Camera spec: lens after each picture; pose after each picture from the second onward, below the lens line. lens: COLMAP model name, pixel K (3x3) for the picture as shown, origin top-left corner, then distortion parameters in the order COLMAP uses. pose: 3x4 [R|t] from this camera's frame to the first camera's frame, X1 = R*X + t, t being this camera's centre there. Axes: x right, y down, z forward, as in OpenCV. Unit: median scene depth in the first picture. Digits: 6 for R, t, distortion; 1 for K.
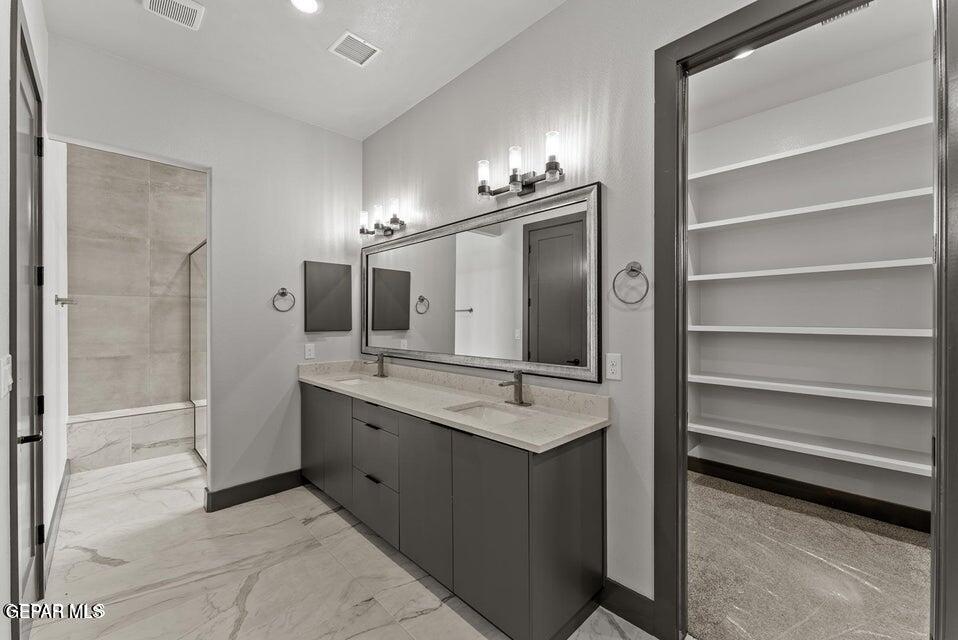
lens RADIAL K [[394.7, 0, 479.0], [0, 394.7, 320.0], [0, 0, 1]] dist [-0.000499, -0.000072]
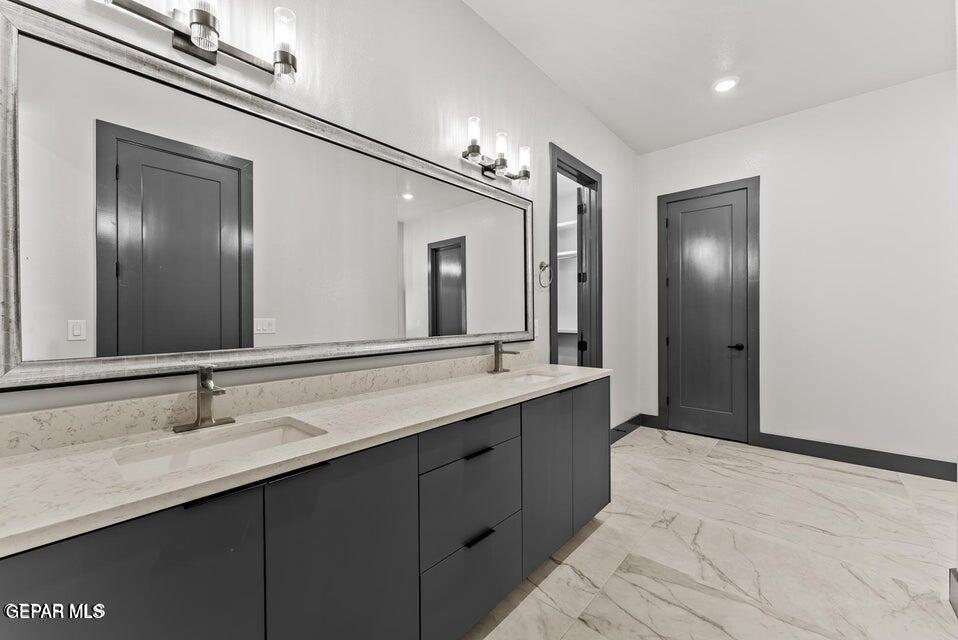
lens RADIAL K [[388.4, 0, 484.1], [0, 388.4, 315.9], [0, 0, 1]] dist [0.001020, 0.000128]
pose [[-0.097212, -0.001730, 0.995262, -1.072774], [0.004298, 0.999988, 0.002158, 0.063424], [-0.995254, 0.004488, -0.097204, 1.284852]]
